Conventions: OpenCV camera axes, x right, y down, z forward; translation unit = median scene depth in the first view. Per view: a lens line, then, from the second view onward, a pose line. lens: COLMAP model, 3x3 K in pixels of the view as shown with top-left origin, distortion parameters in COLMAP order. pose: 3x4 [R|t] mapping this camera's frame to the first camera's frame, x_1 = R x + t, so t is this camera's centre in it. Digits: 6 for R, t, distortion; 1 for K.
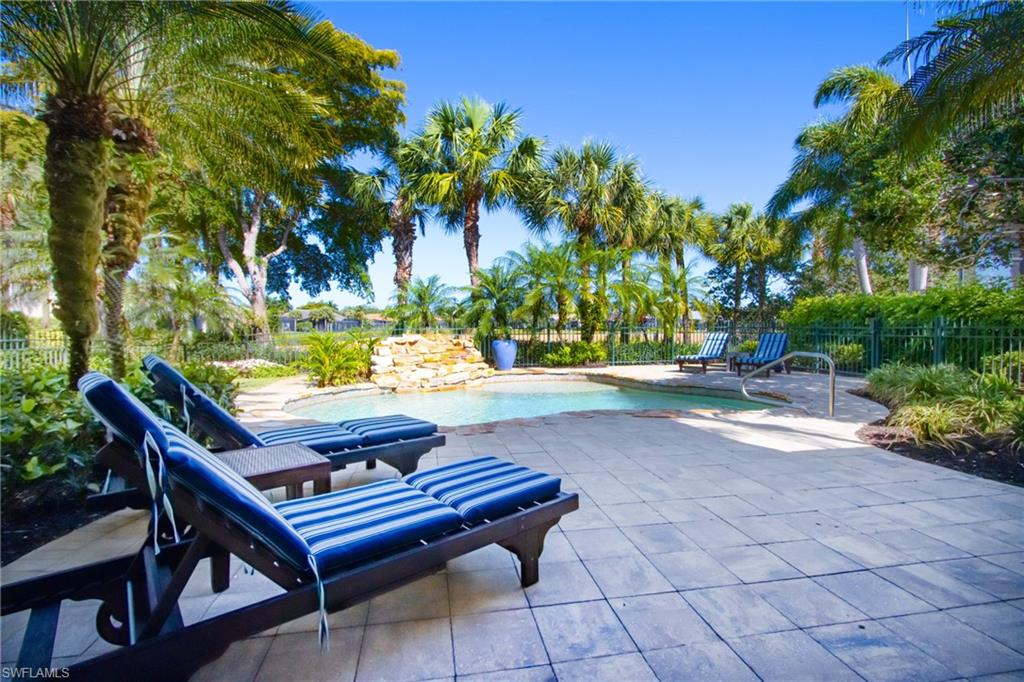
lens RADIAL K [[476.5, 0, 509.5], [0, 476.5, 340.5], [0, 0, 1]] dist [-0.007954, -0.000360]
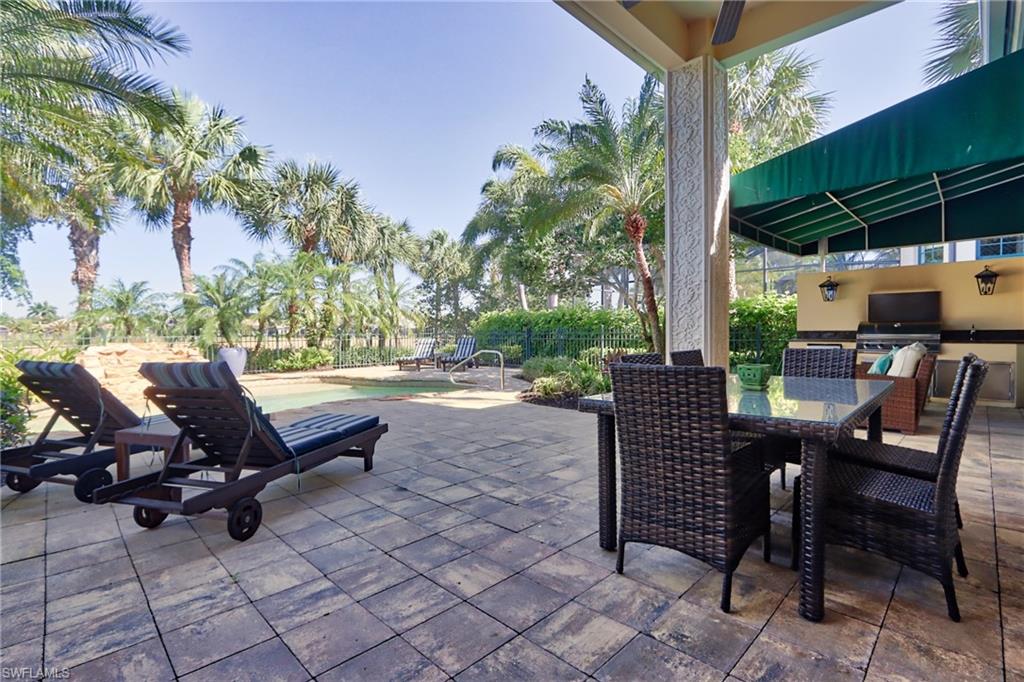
lens RADIAL K [[476.5, 0, 509.5], [0, 476.5, 340.5], [0, 0, 1]] dist [-0.007954, -0.000360]
pose [[0.822796, -0.013067, 0.568187, -0.091788], [0.020422, 0.999770, -0.006581, 0.002478], [-0.567970, 0.017018, 0.822873, -0.145486]]
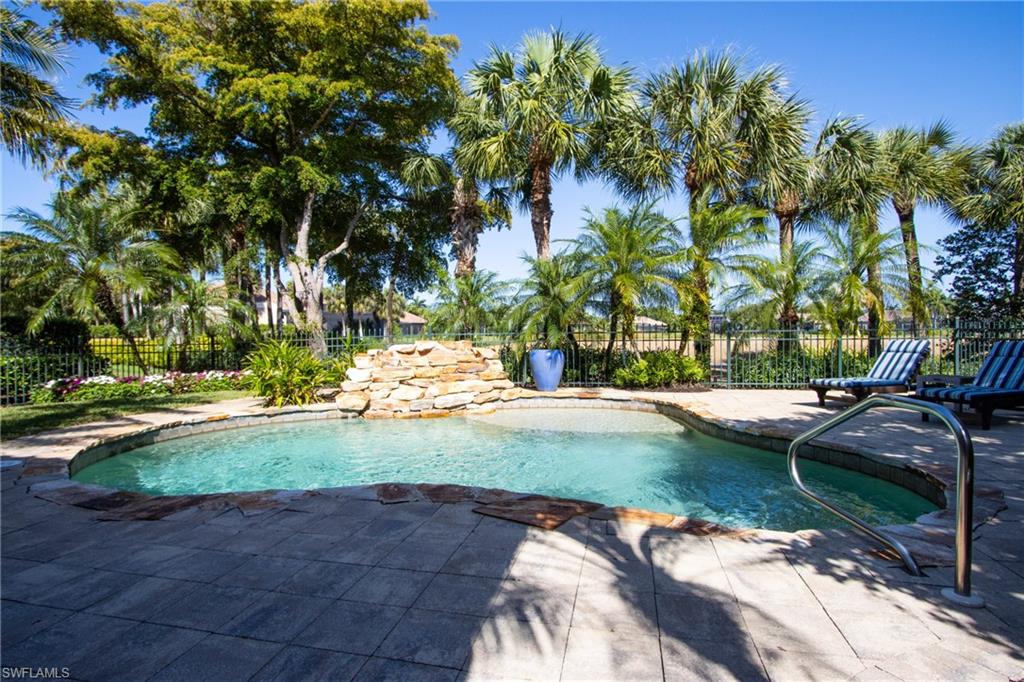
lens RADIAL K [[518.7, 0, 510.8], [0, 518.7, 333.8], [0, 0, 1]] dist [-0.009711, -0.000180]
pose [[0.919102, -0.000793, -0.394019, 0.231619], [-0.005748, 0.999865, -0.015422, -0.010719], [0.393978, 0.016439, 0.918973, 0.229633]]
